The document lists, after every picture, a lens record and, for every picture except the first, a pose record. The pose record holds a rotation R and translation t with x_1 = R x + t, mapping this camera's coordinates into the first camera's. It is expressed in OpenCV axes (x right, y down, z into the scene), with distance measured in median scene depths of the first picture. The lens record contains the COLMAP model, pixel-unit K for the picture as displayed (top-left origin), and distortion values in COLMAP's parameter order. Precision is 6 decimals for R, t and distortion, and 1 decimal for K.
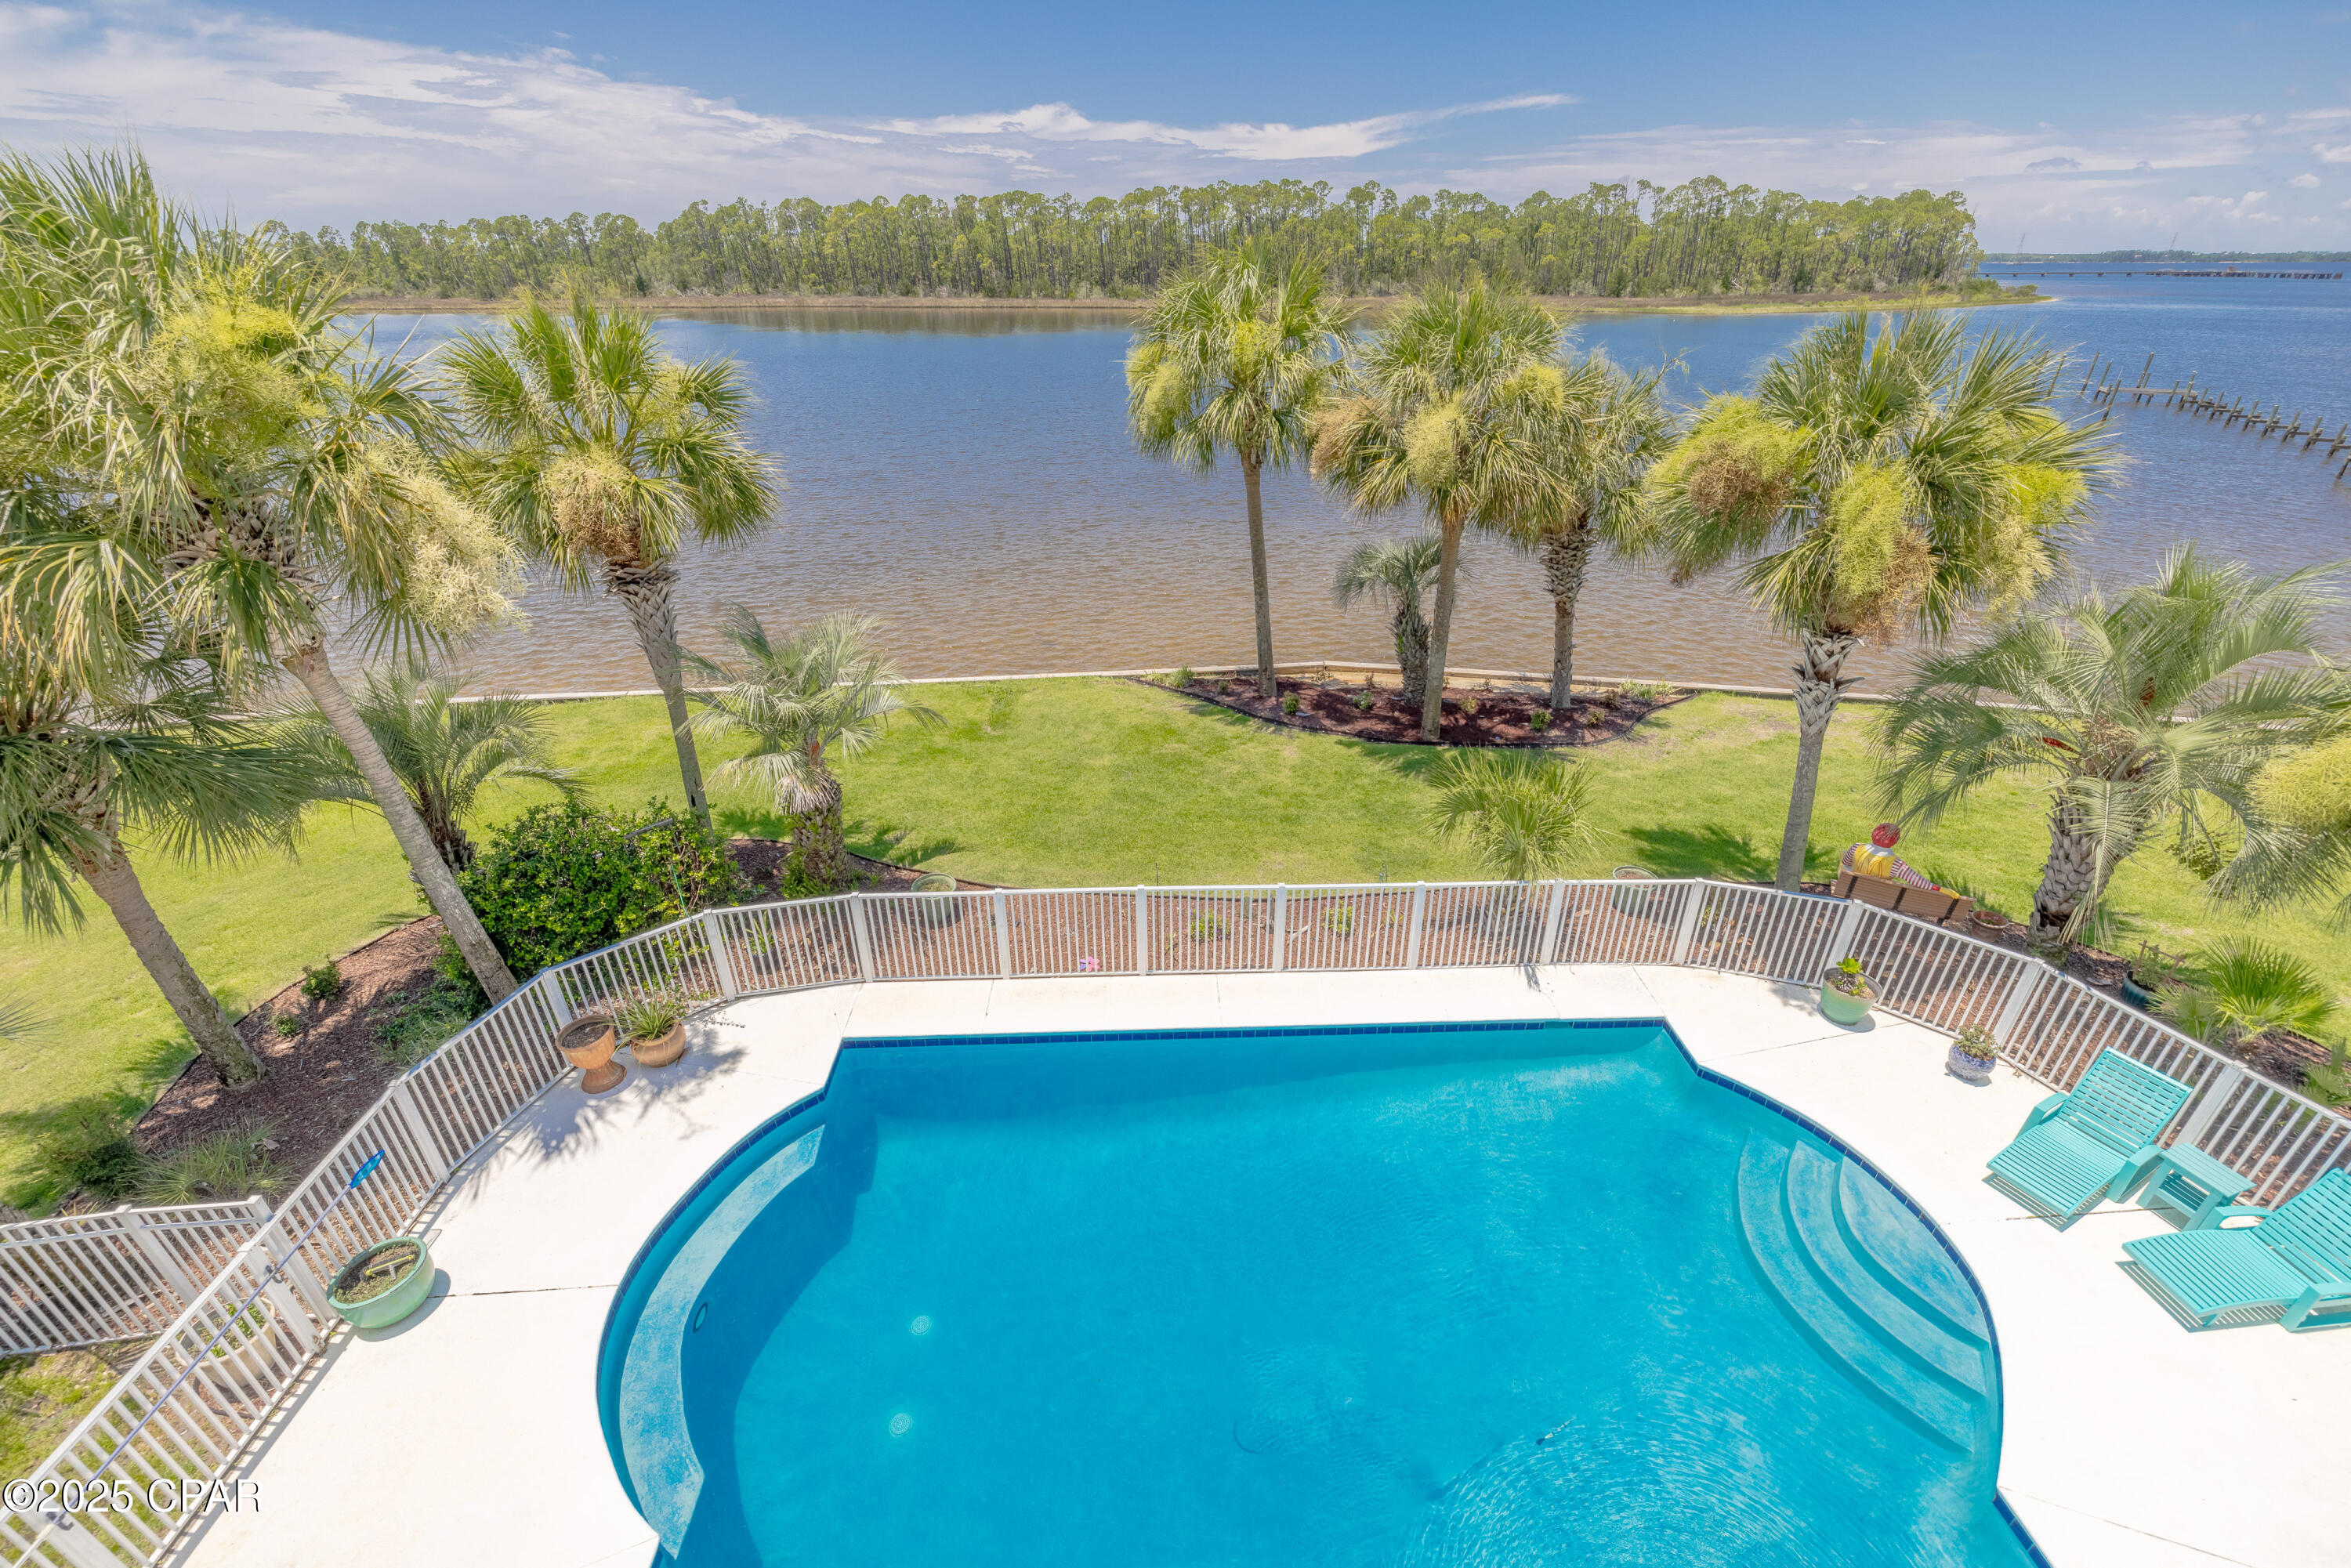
lens RADIAL K [[984.5, 0, 1164.9], [0, 984.5, 783.8], [0, 0, 1]] dist [0.001238, -0.000087]
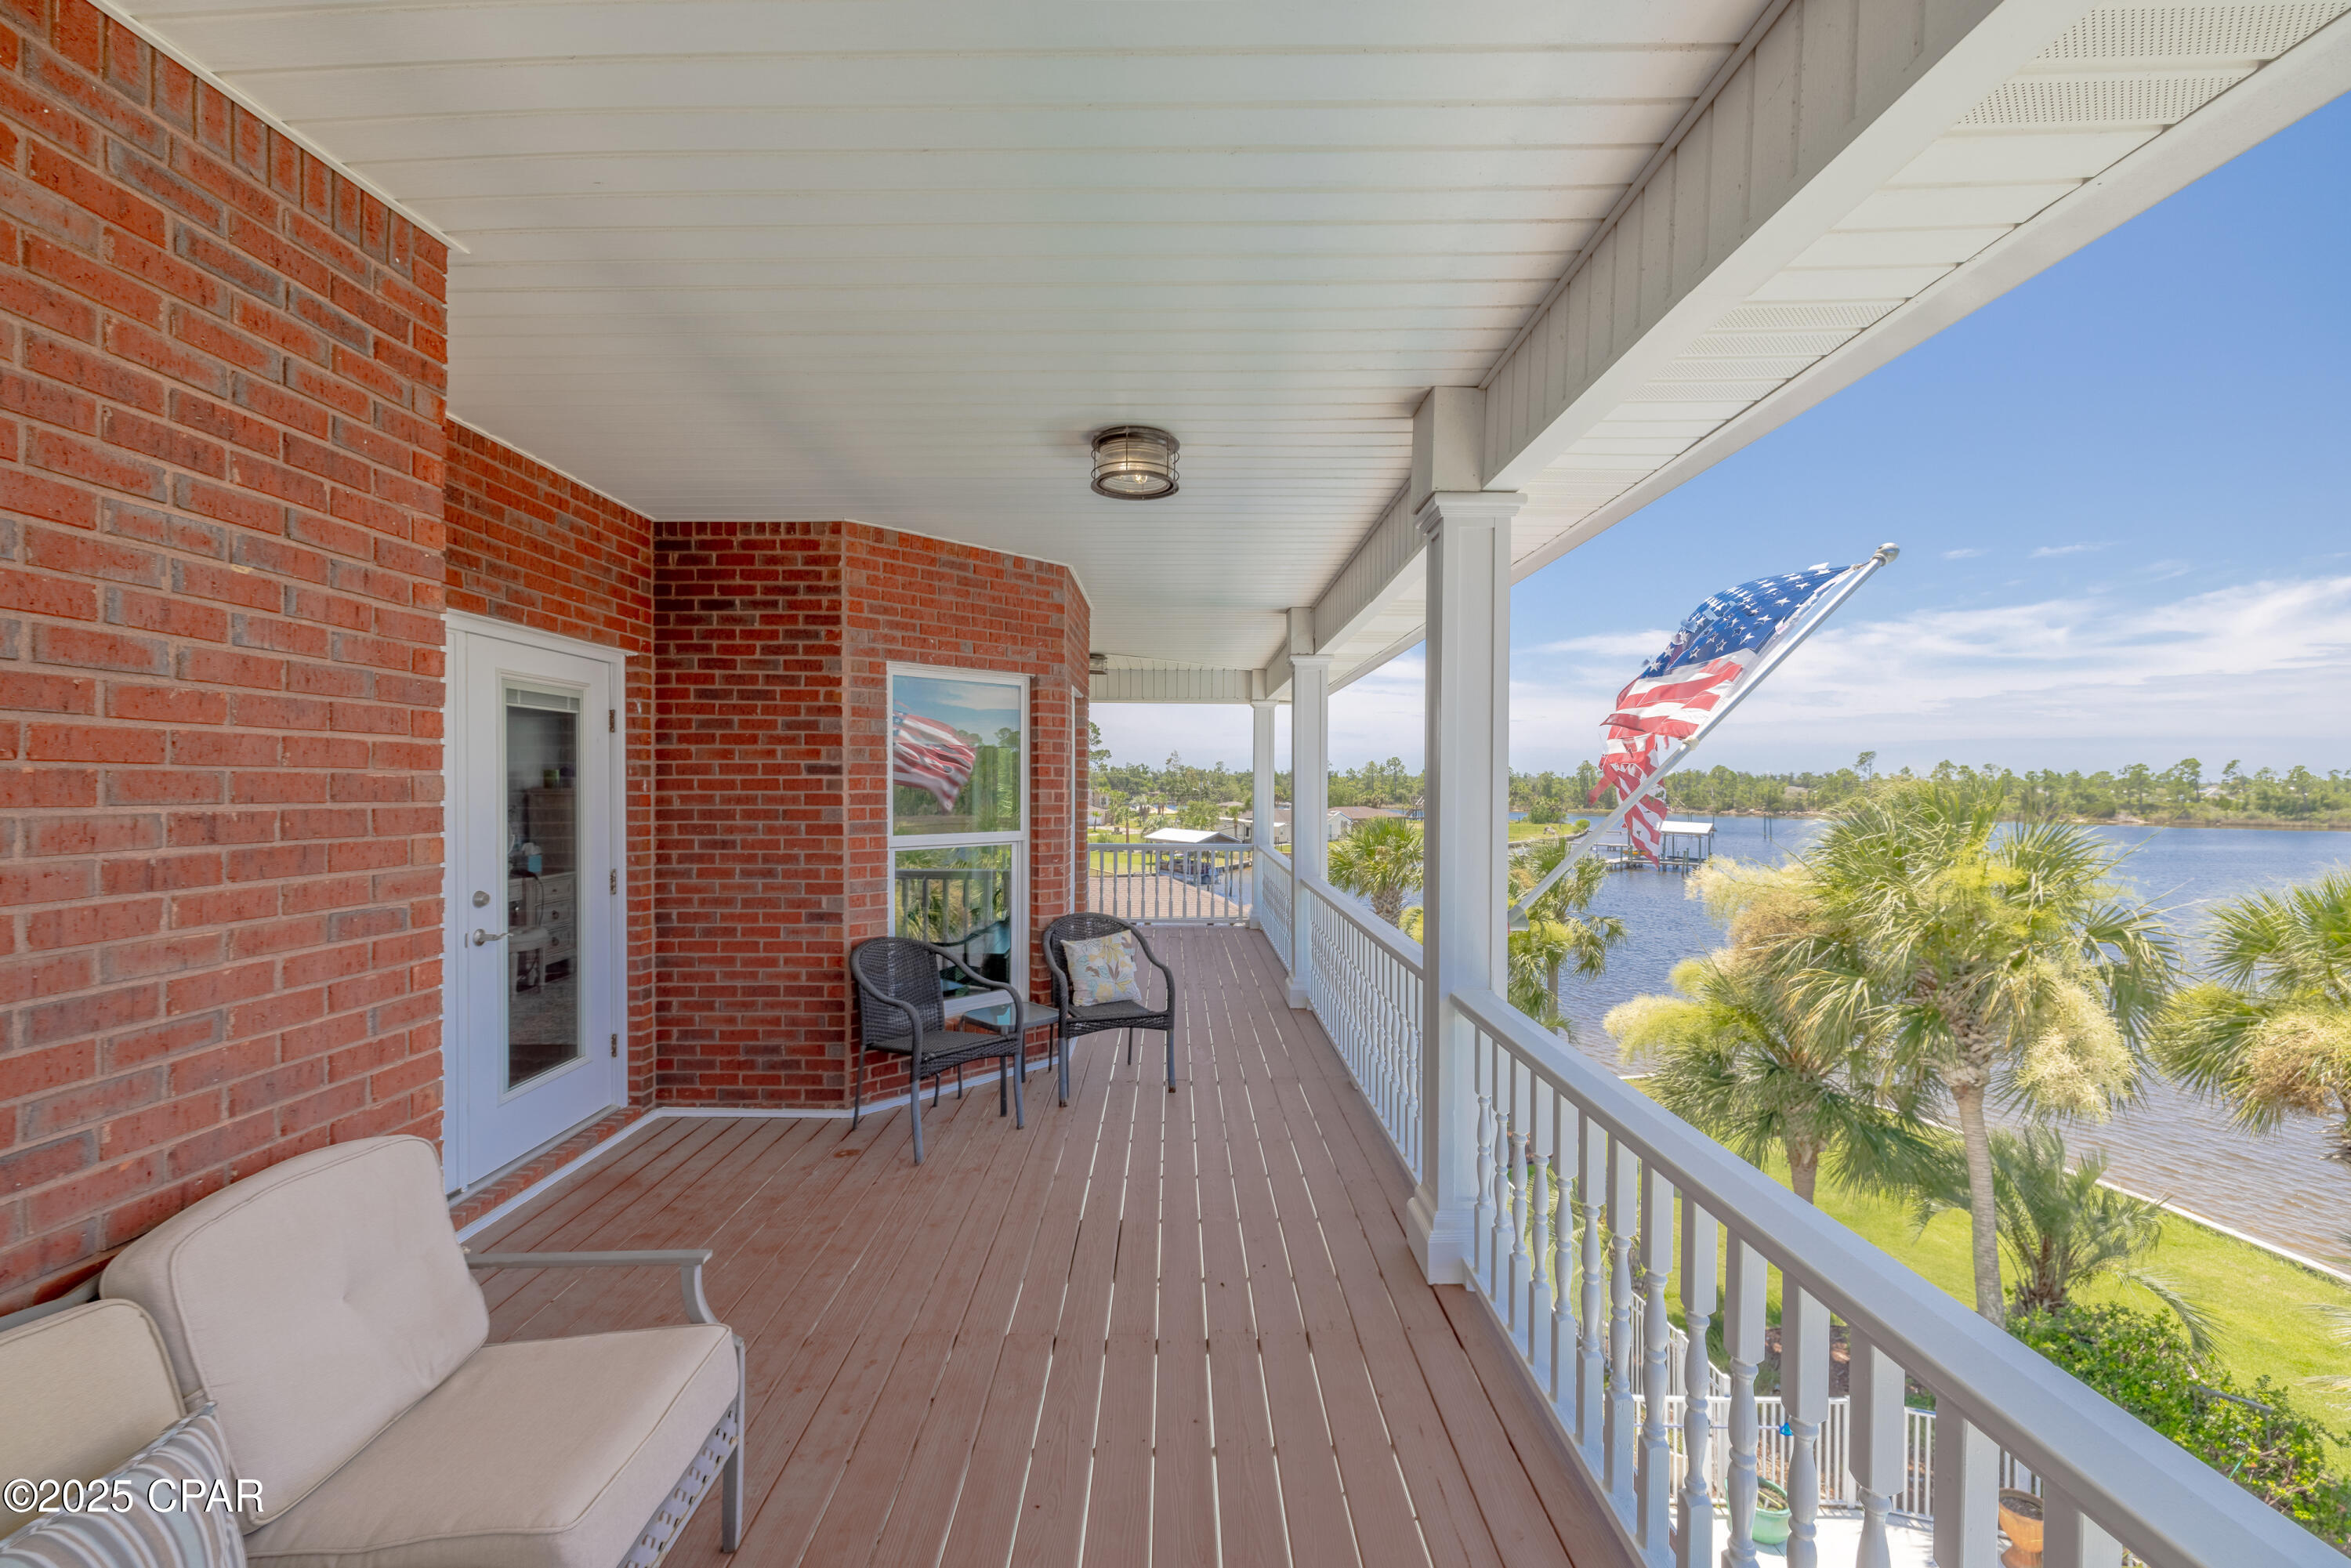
lens RADIAL K [[984.5, 0, 1178.4], [0, 984.5, 785.0], [0, 0, 1]] dist [0.001238, -0.000087]
pose [[-0.029300, 0.009248, -0.999528, 0.385357], [-0.471606, 0.881535, 0.021980, -0.013051], [0.881322, 0.472028, -0.021468, -0.092796]]
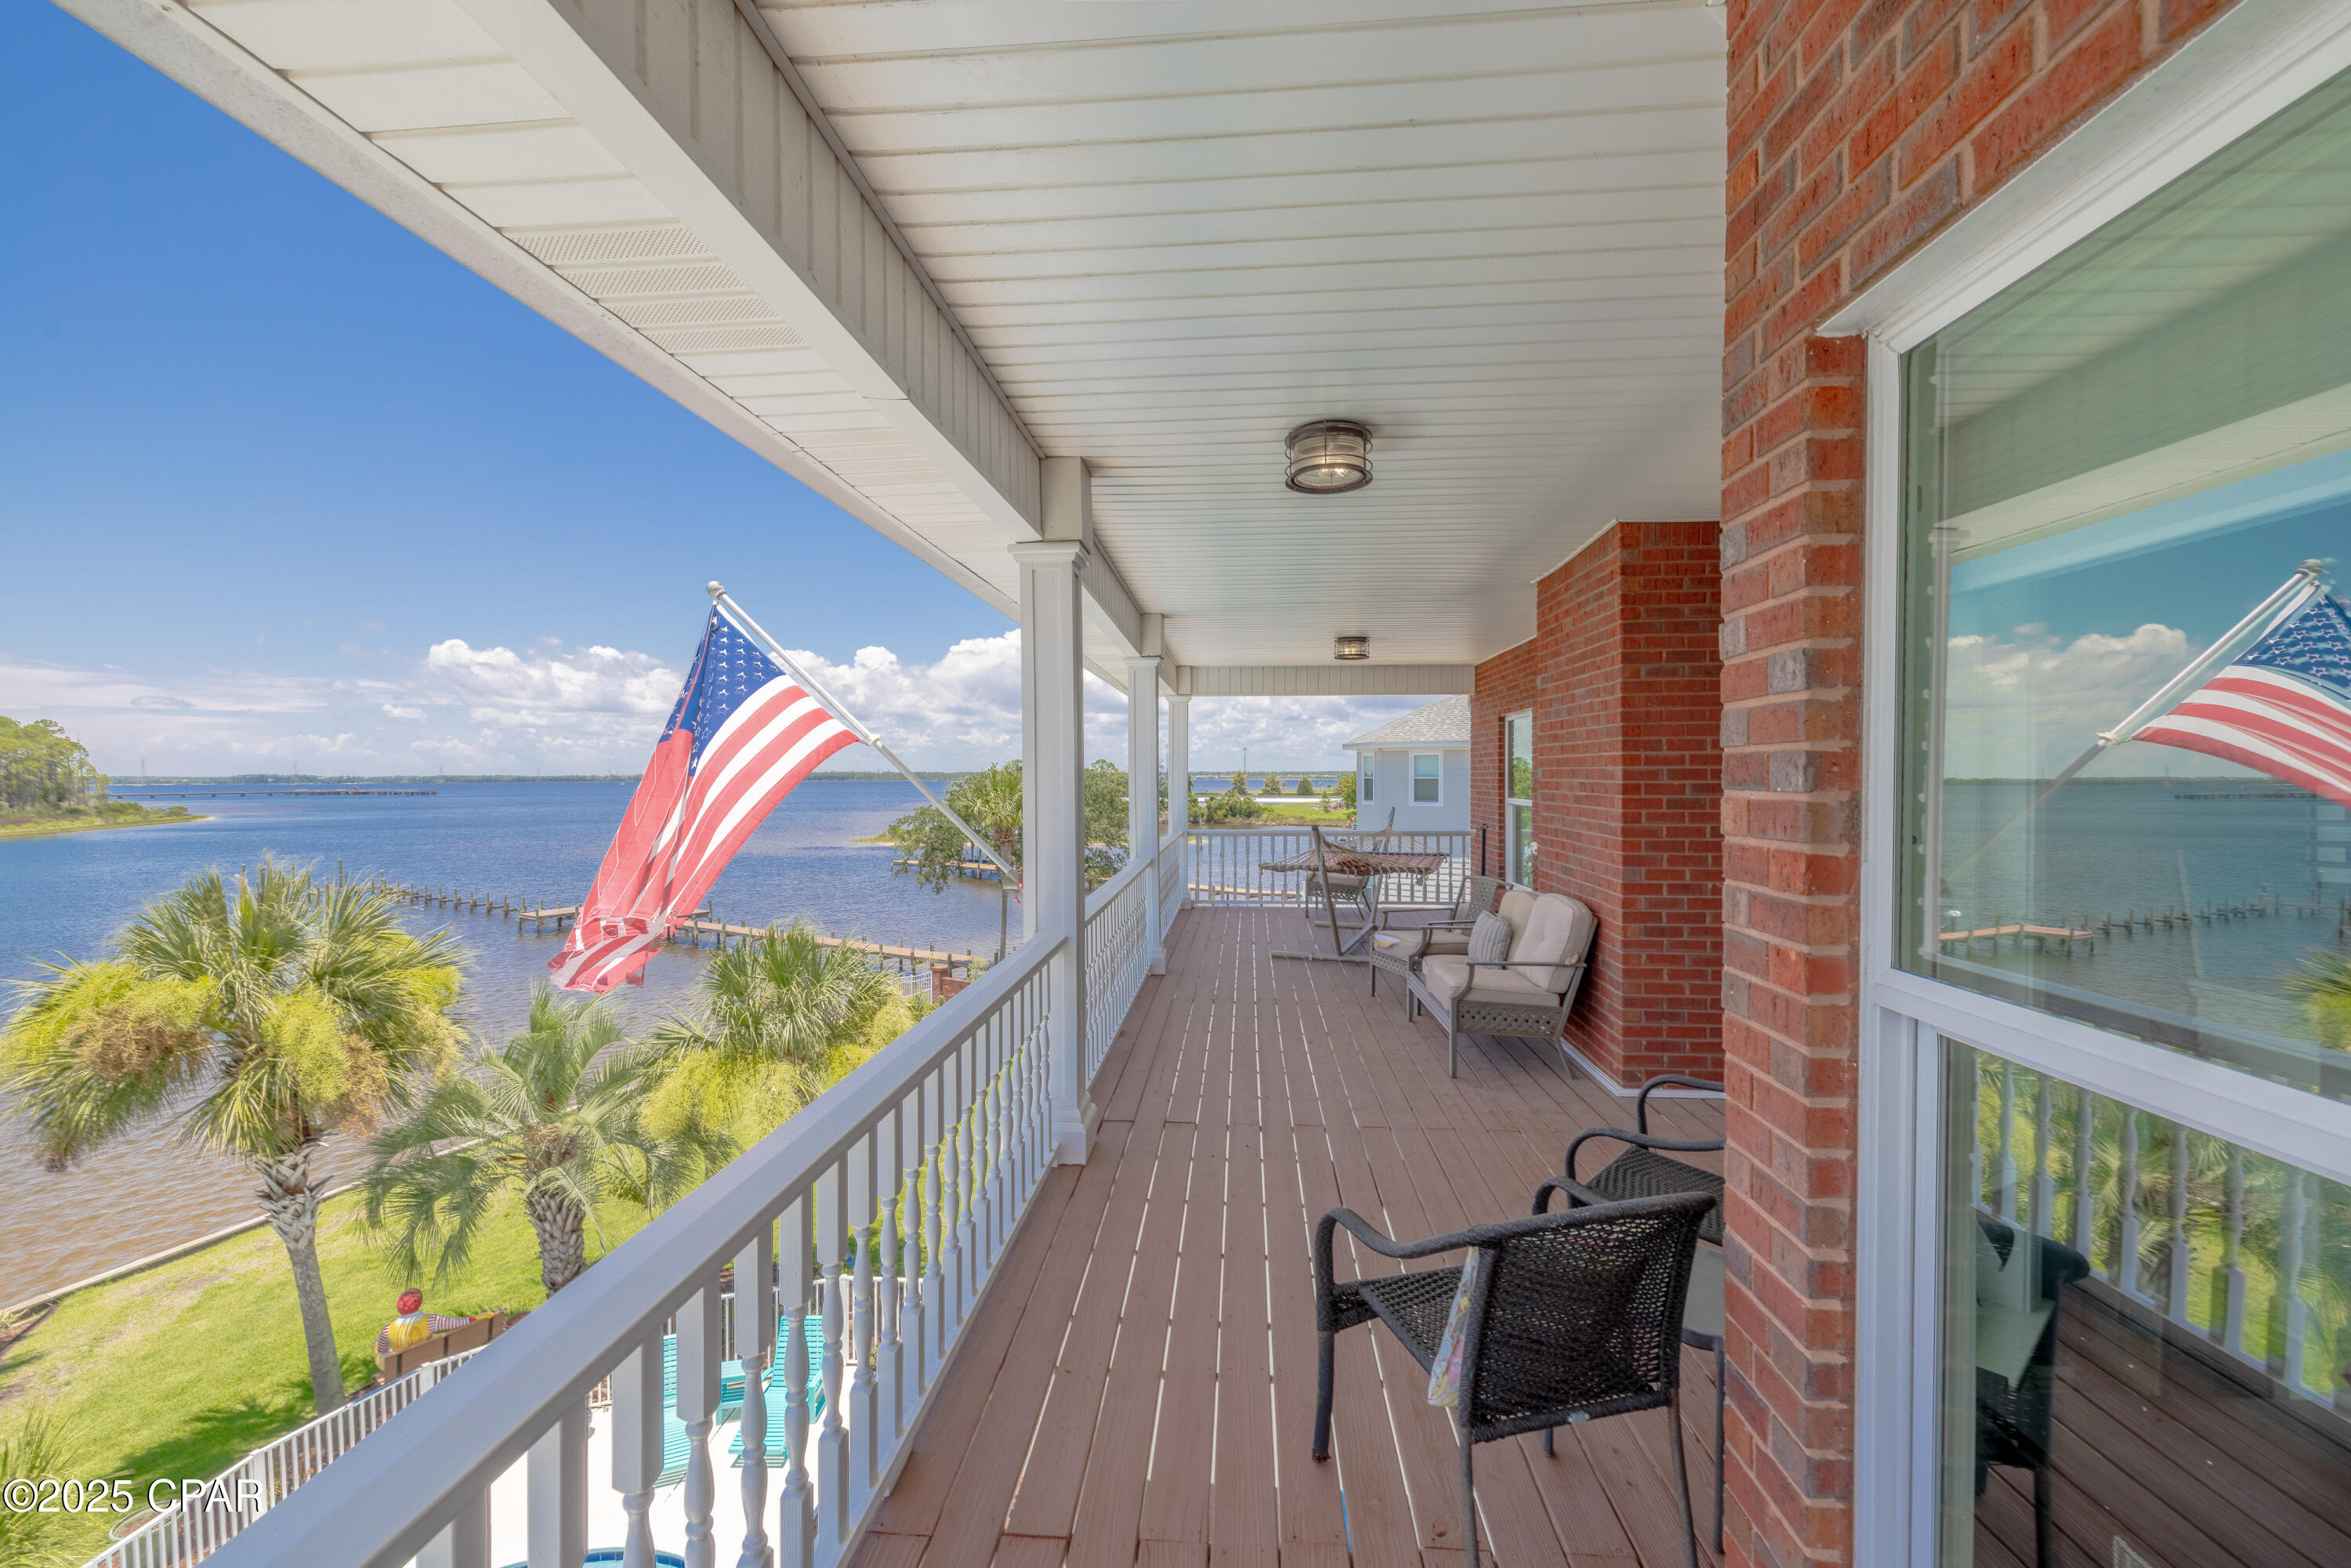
lens RADIAL K [[984.5, 0, 1178.6], [0, 984.5, 786.1], [0, 0, 1]] dist [0.001238, -0.000087]
pose [[0.106278, -0.007462, 0.994308, -0.239624], [0.467994, 0.882665, -0.043398, -0.004477], [-0.877318, 0.469943, 0.097300, -0.099850]]
